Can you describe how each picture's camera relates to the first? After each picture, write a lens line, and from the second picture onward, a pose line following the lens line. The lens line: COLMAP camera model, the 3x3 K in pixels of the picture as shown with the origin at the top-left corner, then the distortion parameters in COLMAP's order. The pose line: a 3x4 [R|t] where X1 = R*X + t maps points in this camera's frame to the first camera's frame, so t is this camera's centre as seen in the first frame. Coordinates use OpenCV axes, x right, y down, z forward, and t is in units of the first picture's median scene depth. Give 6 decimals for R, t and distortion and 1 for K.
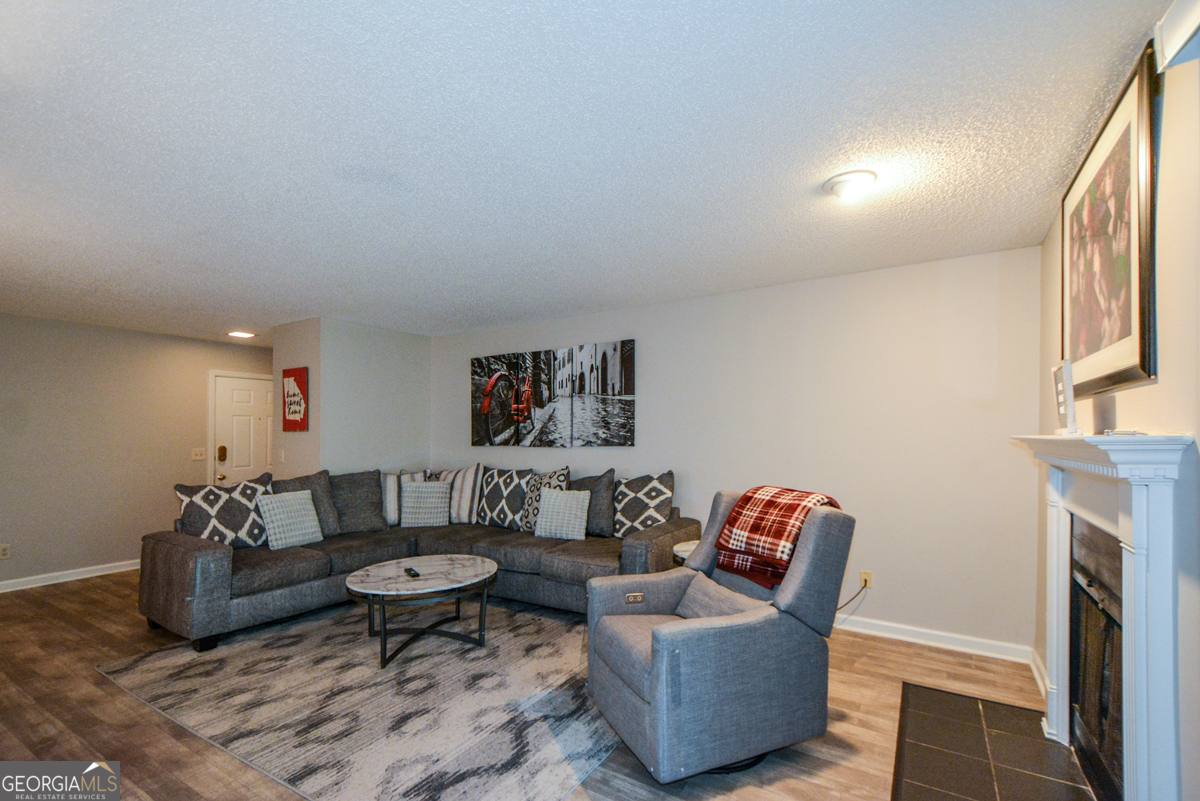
lens RADIAL K [[525.1, 0, 601.7], [0, 525.1, 406.9], [0, 0, 1]] dist [0.007185, -0.001958]
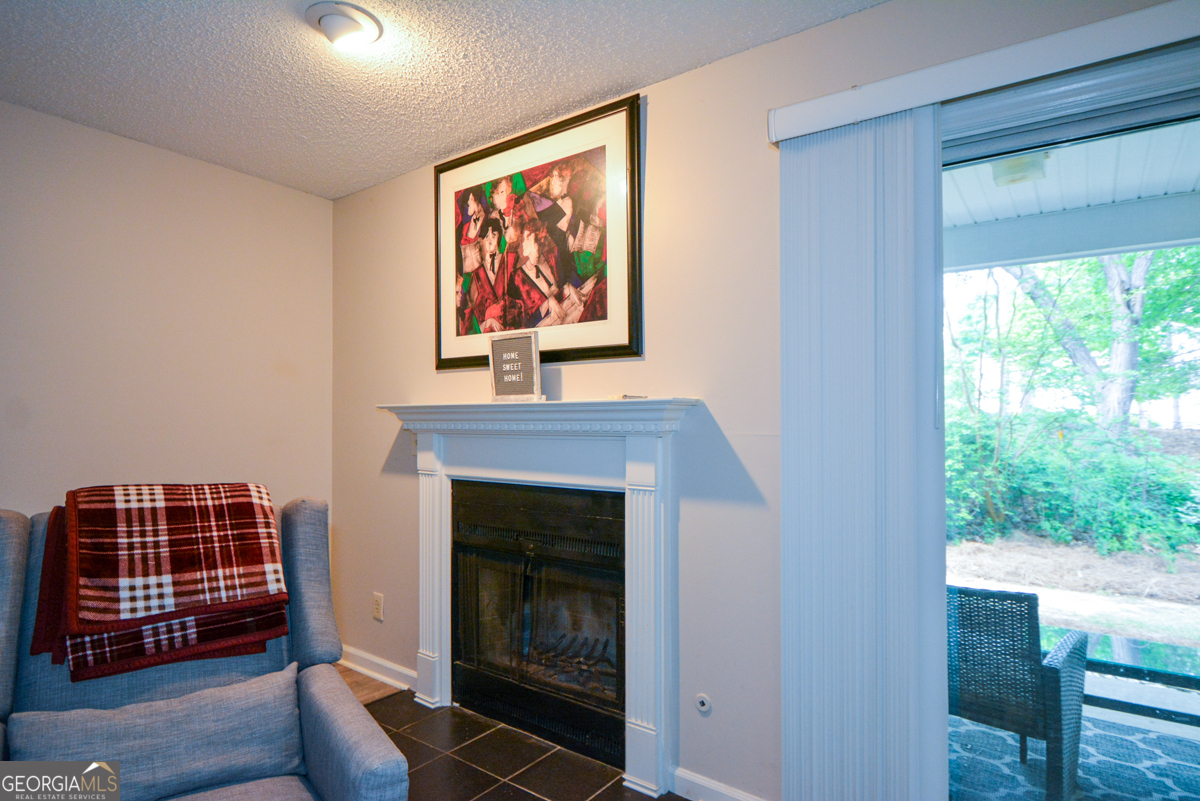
lens RADIAL K [[654.8, 0, 577.3], [0, 654.8, 415.0], [0, 0, 1]] dist [-0.001708, 0.000118]
pose [[0.113170, 0.023112, 0.993307, -0.166399], [-0.065130, 0.997752, -0.015795, 0.037064], [-0.991439, -0.062906, 0.114421, 0.292389]]
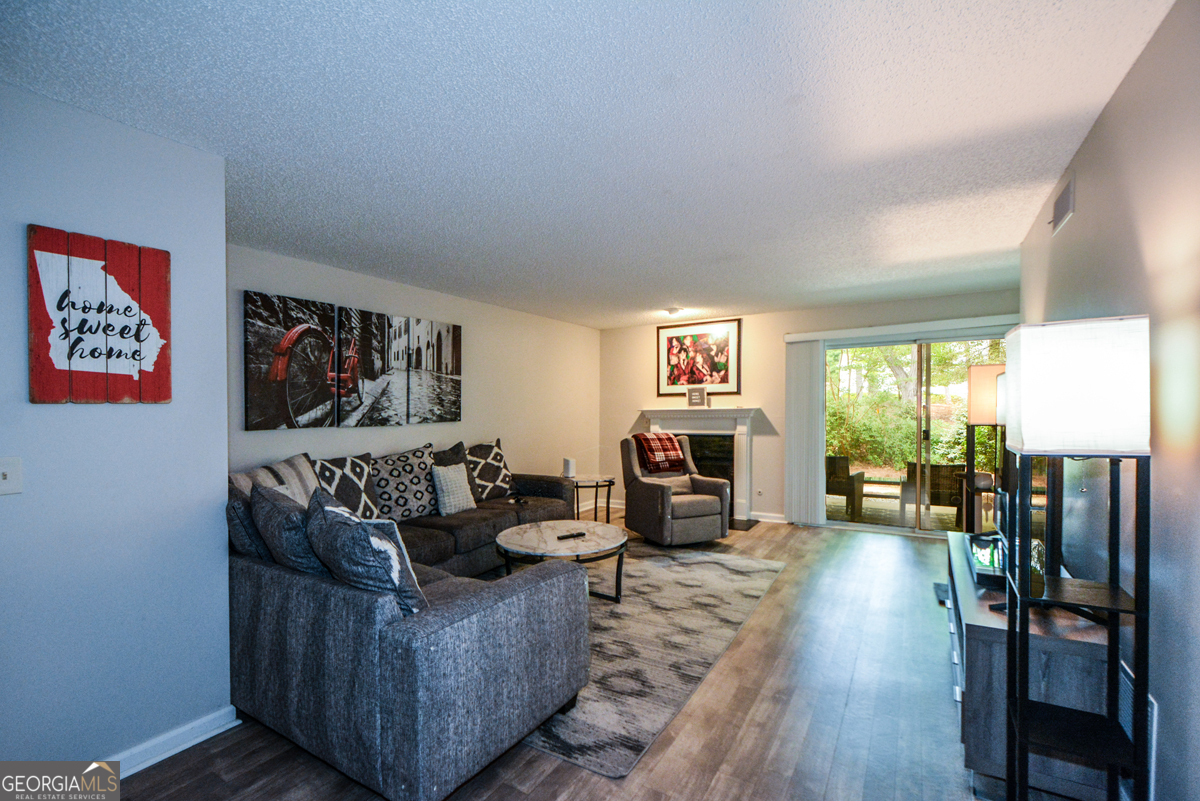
lens RADIAL K [[525.1, 0, 603.0], [0, 525.1, 412.4], [0, 0, 1]] dist [0.007185, -0.001958]
pose [[-0.011929, -0.002520, 0.999926, -1.010365], [-0.040308, 0.999185, 0.002037, 0.039043], [-0.999116, -0.040281, -0.012021, 0.668848]]
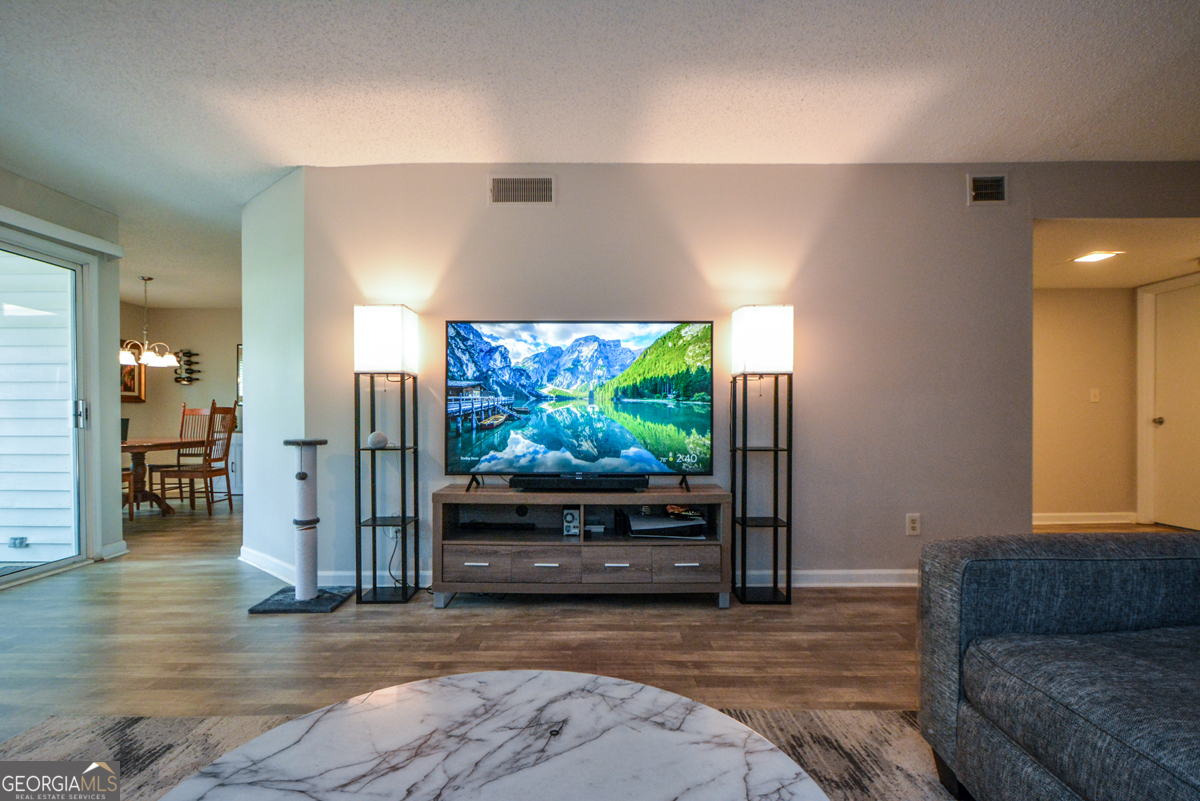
lens RADIAL K [[608.9, 0, 599.4], [0, 608.9, 432.3], [0, 0, 1]] dist [-0.007276, -0.000494]
pose [[-0.850137, 0.021136, -0.526138, -0.187505], [0.037695, 0.999073, -0.020772, 0.124539], [0.525211, -0.037492, -0.850146, 0.868672]]
